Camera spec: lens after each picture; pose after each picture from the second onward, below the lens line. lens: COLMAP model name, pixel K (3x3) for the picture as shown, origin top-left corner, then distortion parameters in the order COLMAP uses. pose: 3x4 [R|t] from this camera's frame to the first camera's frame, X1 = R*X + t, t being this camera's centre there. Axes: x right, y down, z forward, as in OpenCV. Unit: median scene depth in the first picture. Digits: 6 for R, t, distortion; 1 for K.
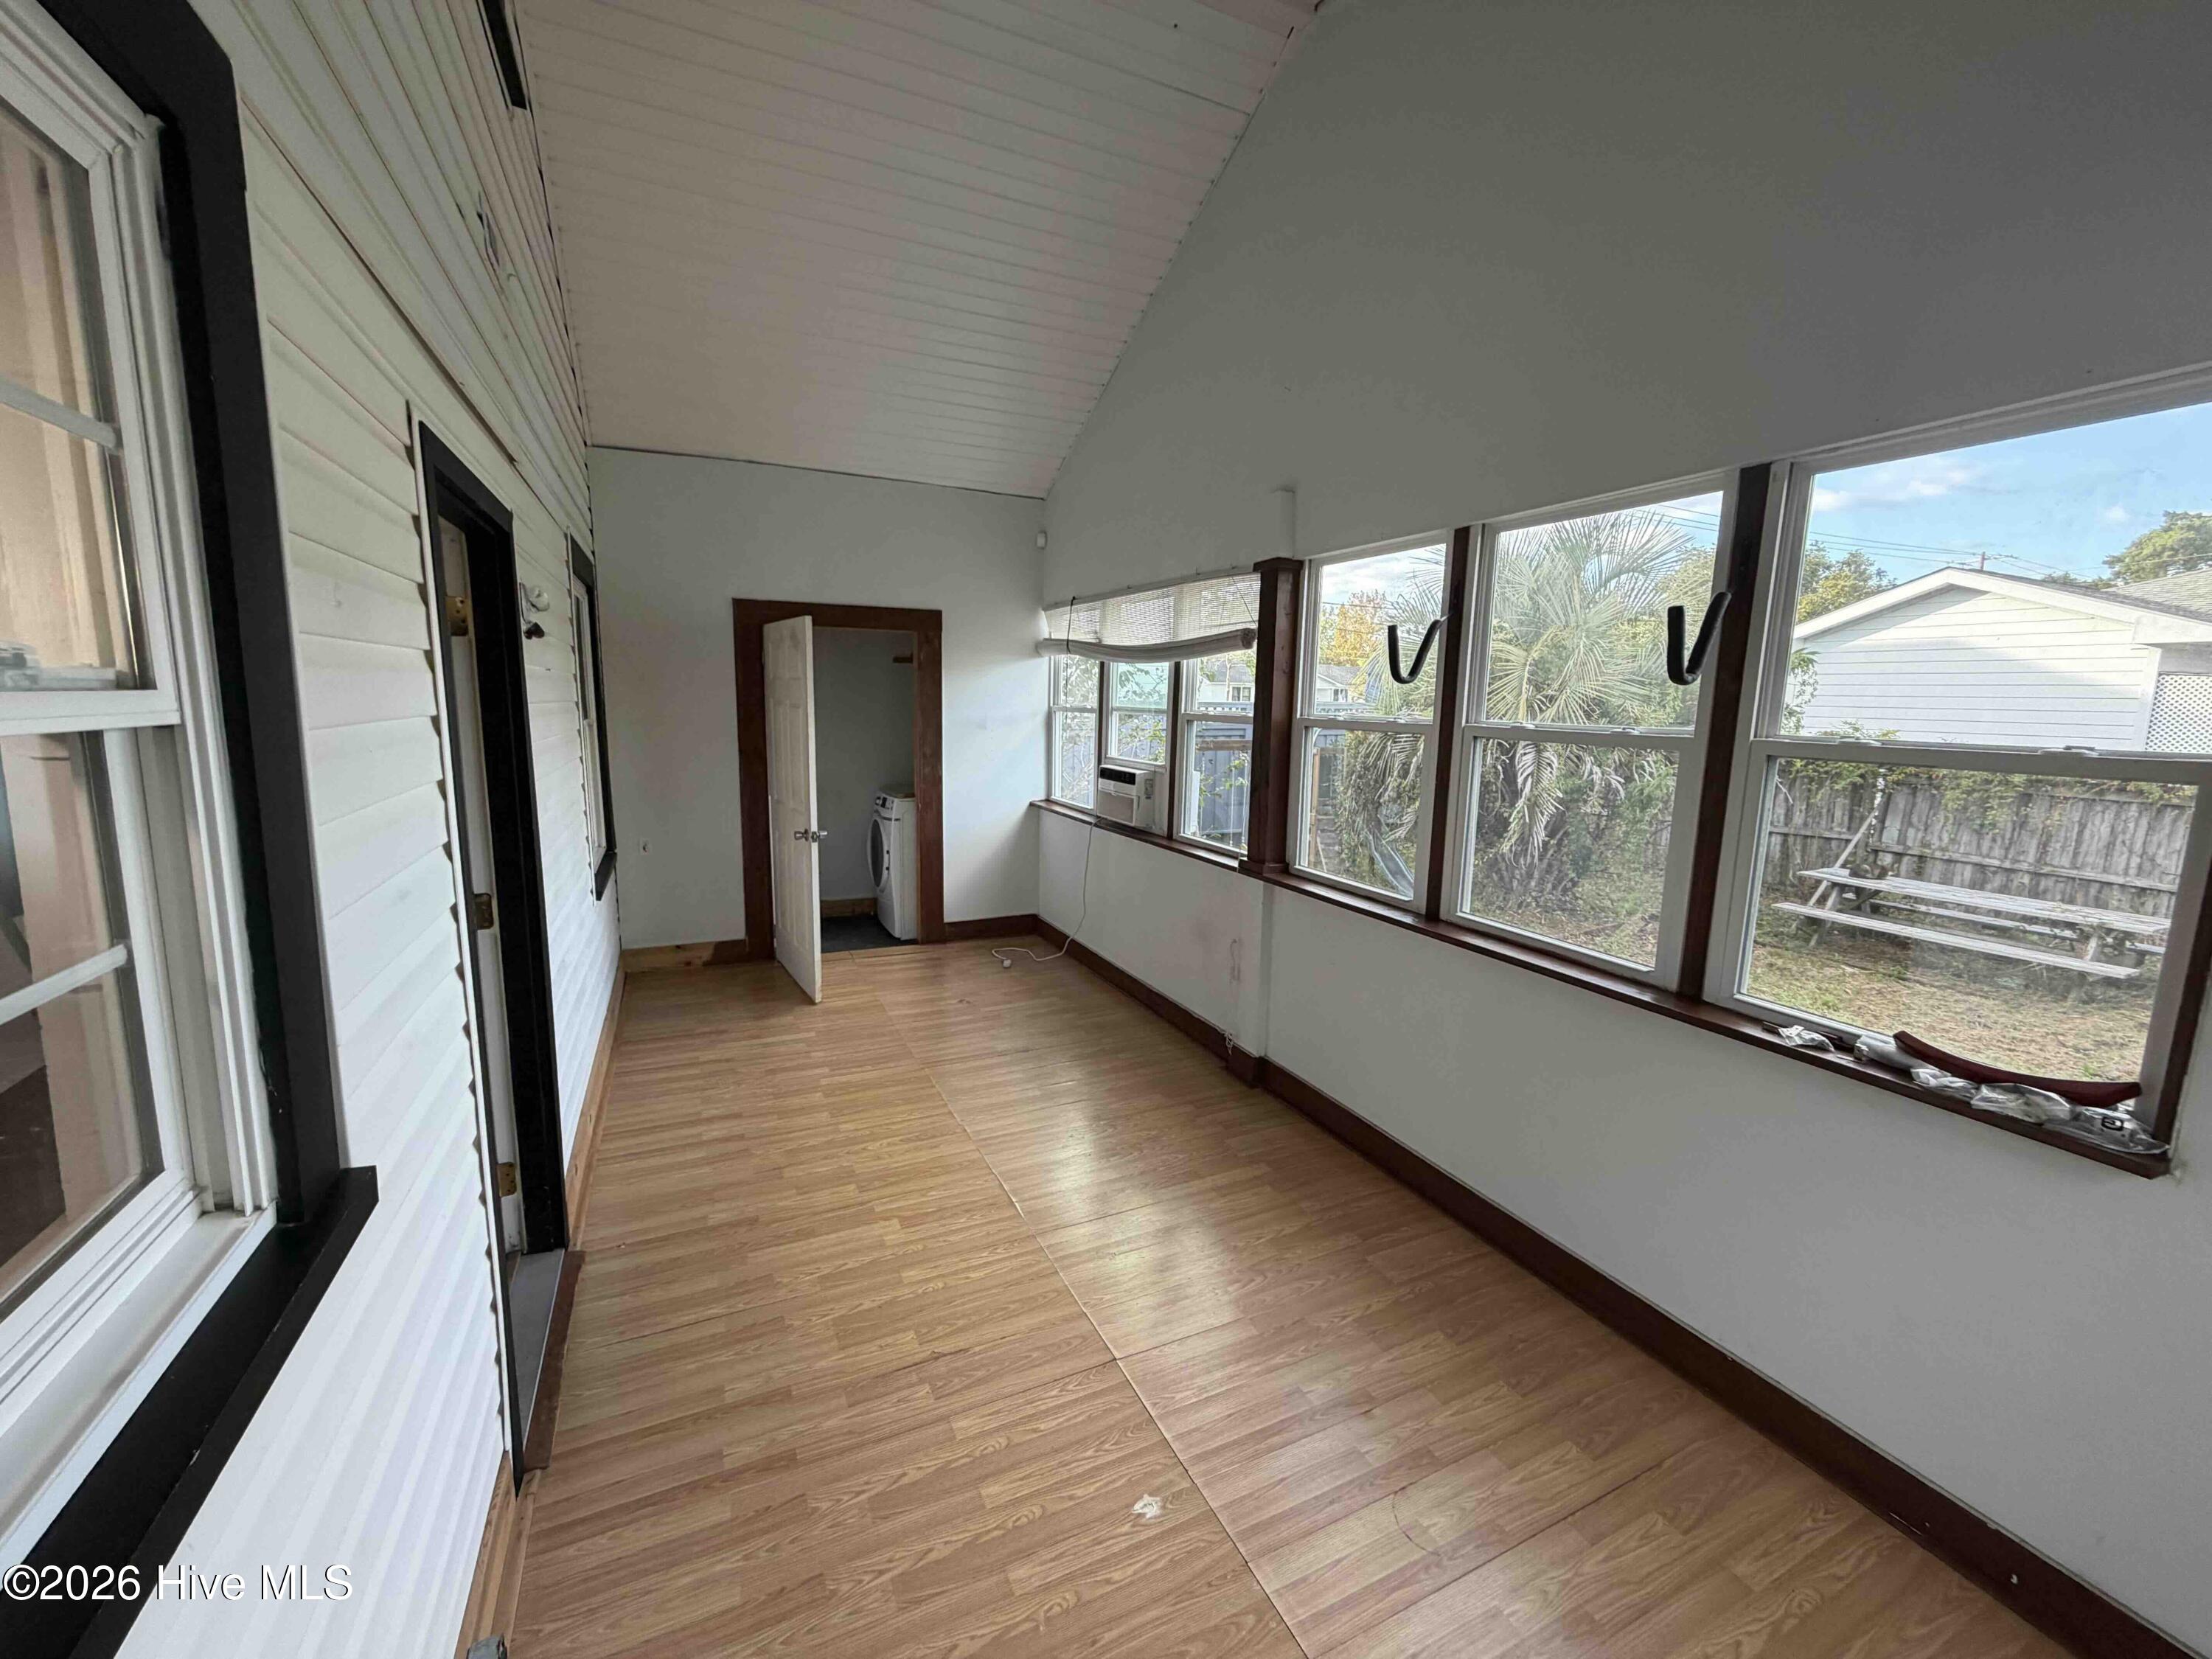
lens RADIAL K [[887.4, 0, 1102.0], [0, 887.4, 826.2], [0, 0, 1]] dist [-0.000548, -0.000076]
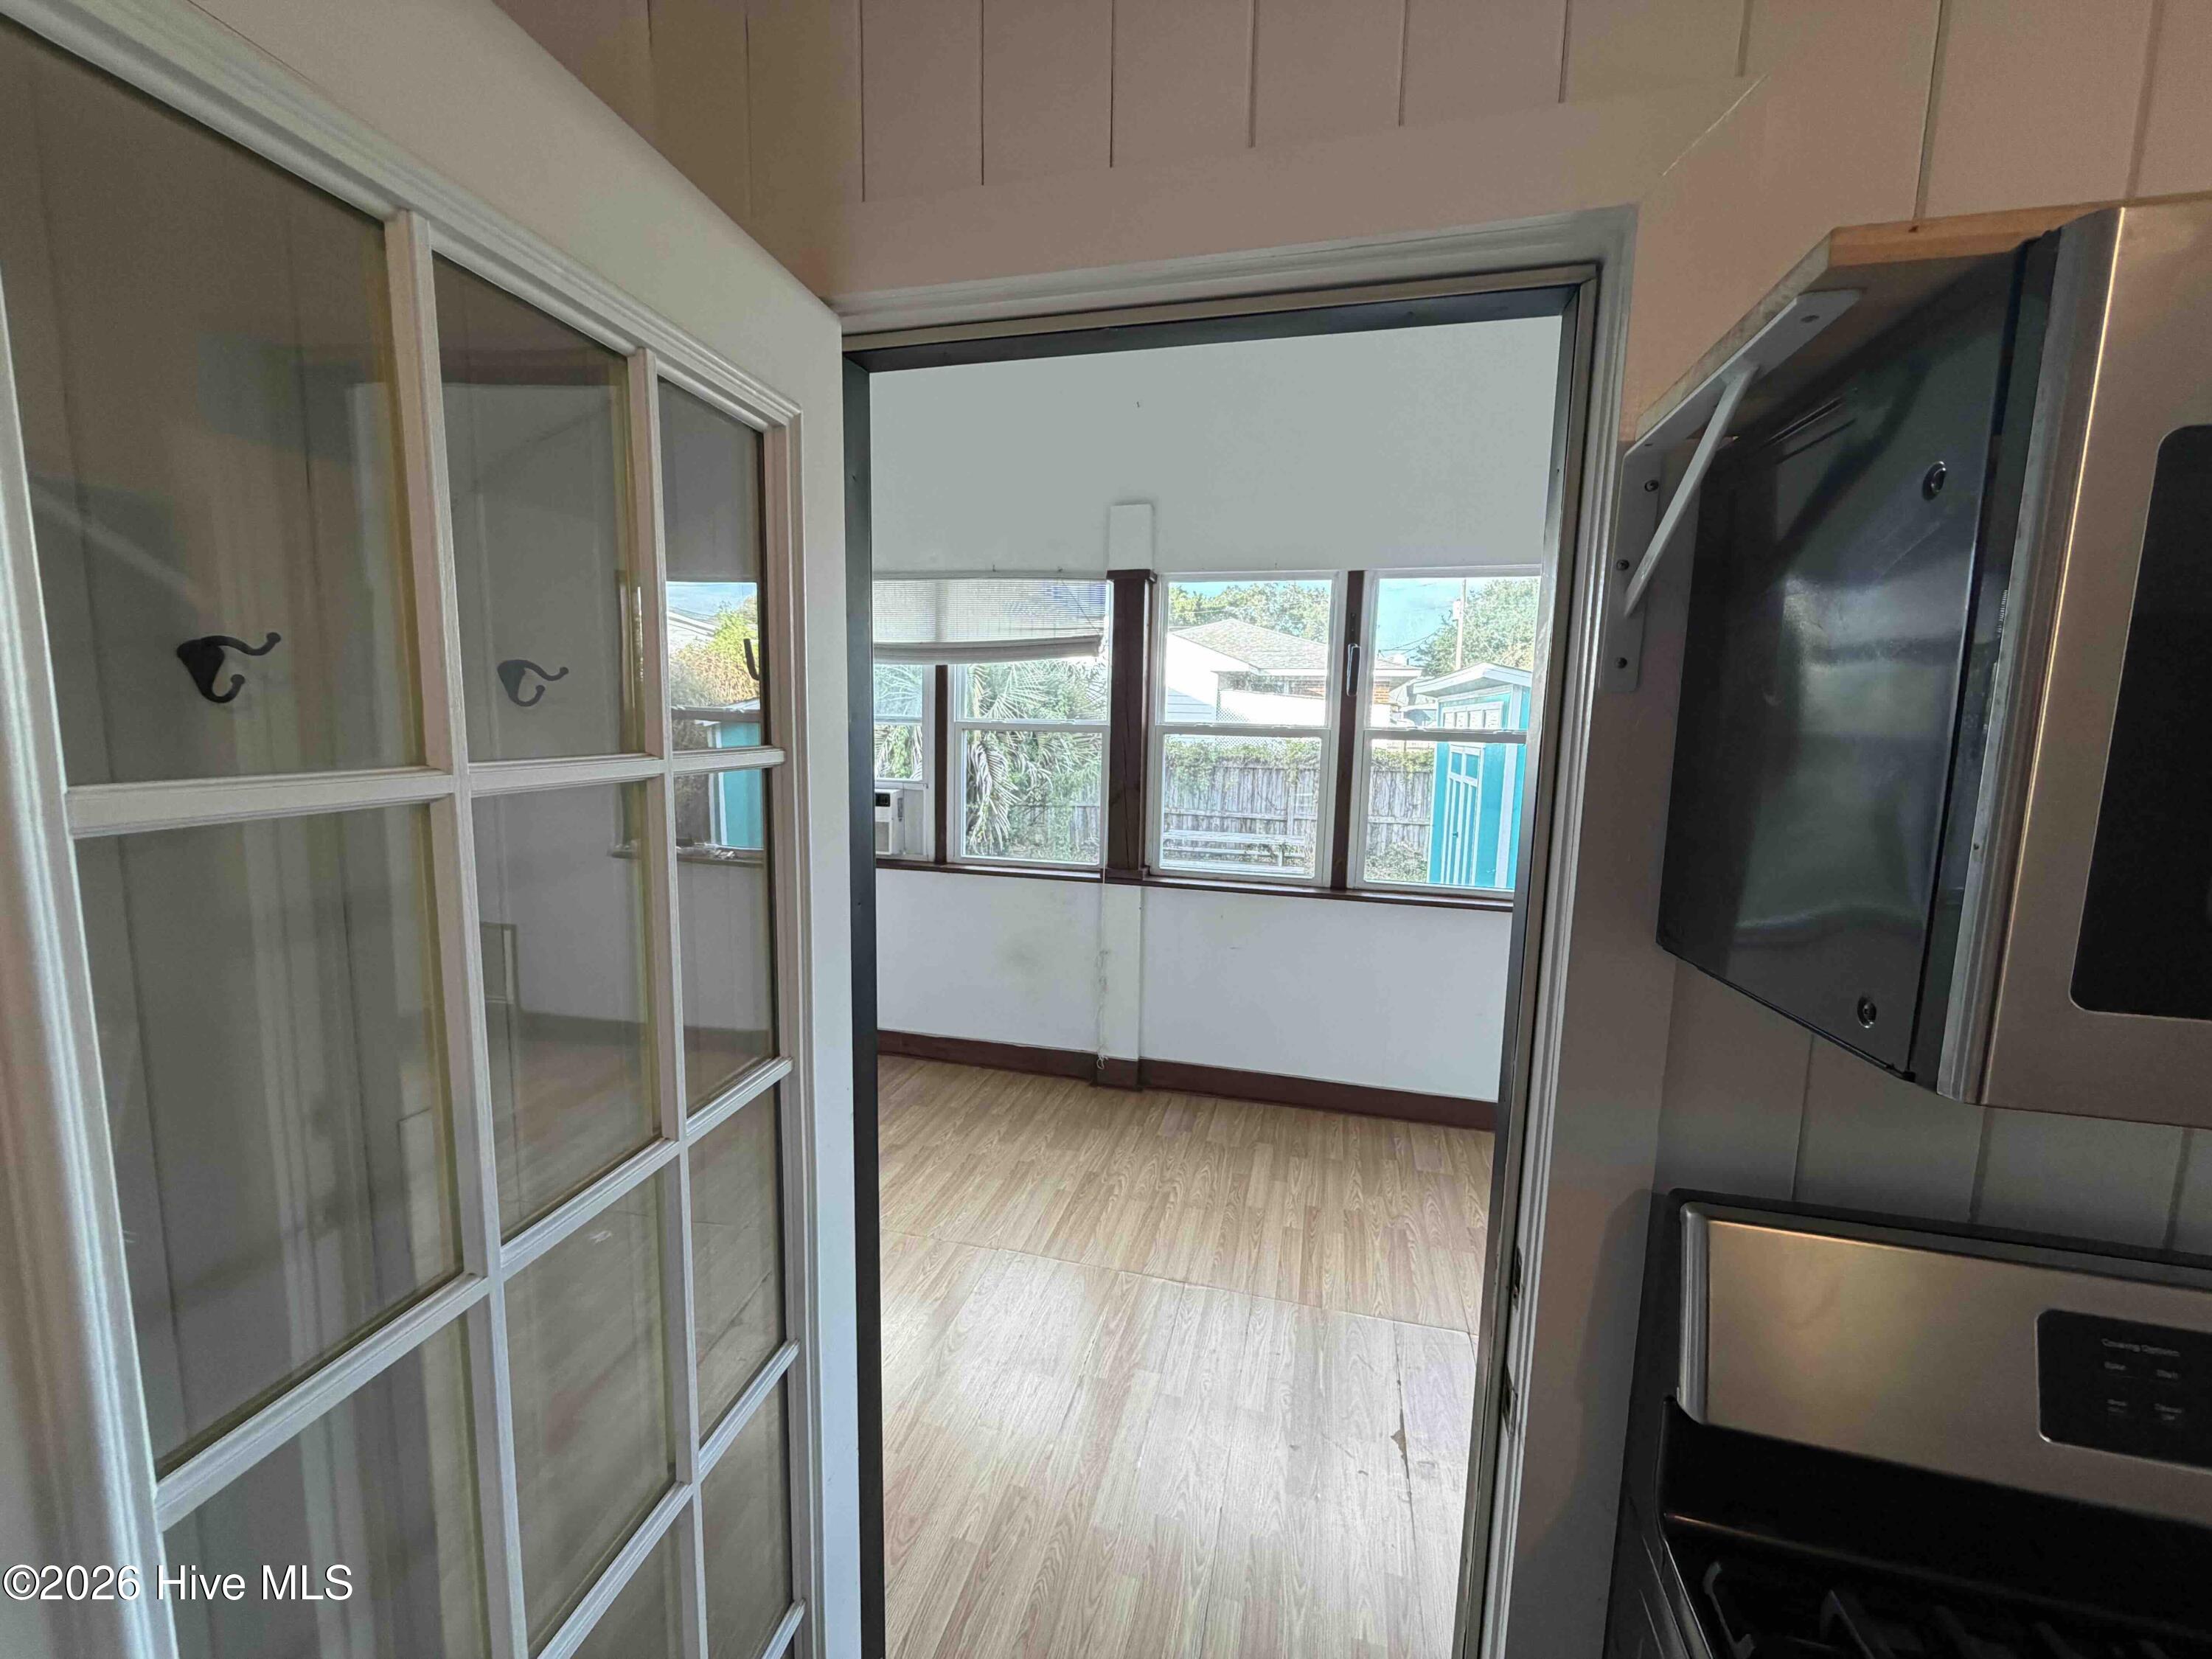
lens RADIAL K [[887.4, 0, 1102.0], [0, 887.4, 826.2], [0, 0, 1]] dist [-0.000548, -0.000076]
pose [[0.644343, -0.102851, 0.757789, -0.584563], [0.104735, 0.993446, 0.045780, -0.054966], [-0.757531, 0.049870, 0.650892, 0.357190]]
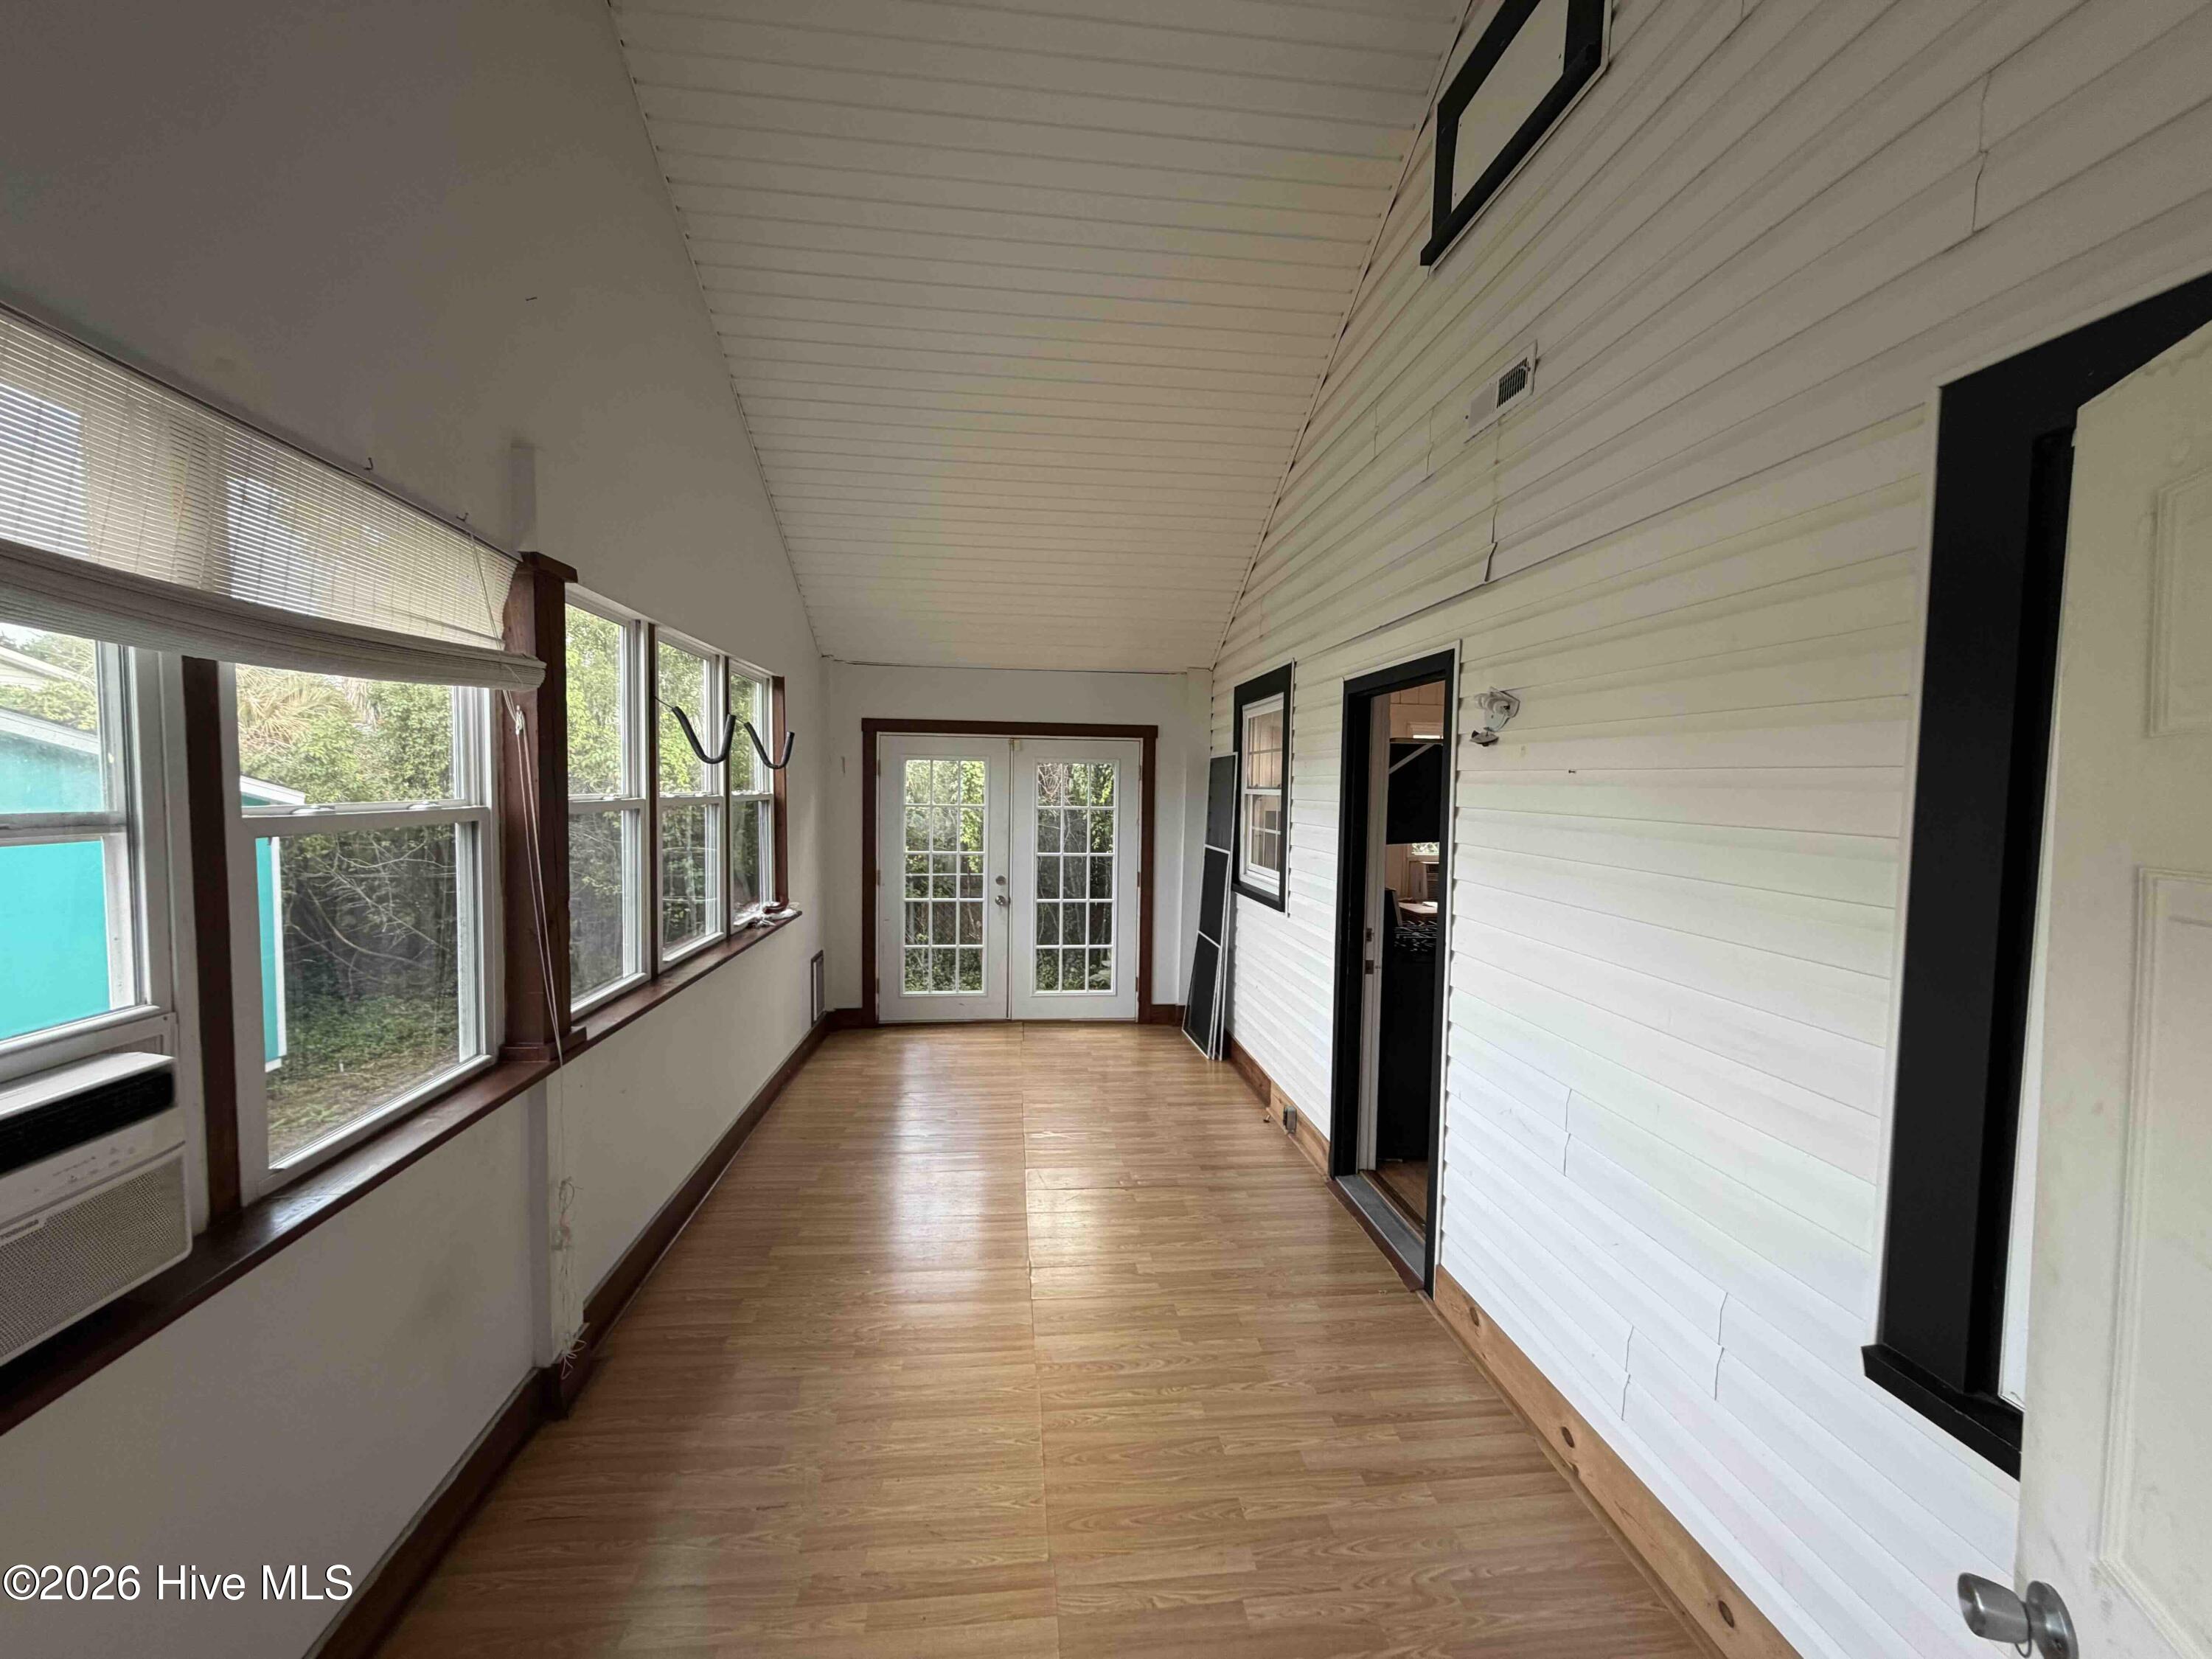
lens RADIAL K [[887.4, 0, 1102.0], [0, 887.4, 826.2], [0, 0, 1]] dist [-0.000548, -0.000076]
pose [[-0.945341, -0.051940, 0.321921, -0.370924], [0.012096, 0.980967, 0.193795, -0.215880], [-0.325860, 0.187097, -0.926720, 1.398318]]
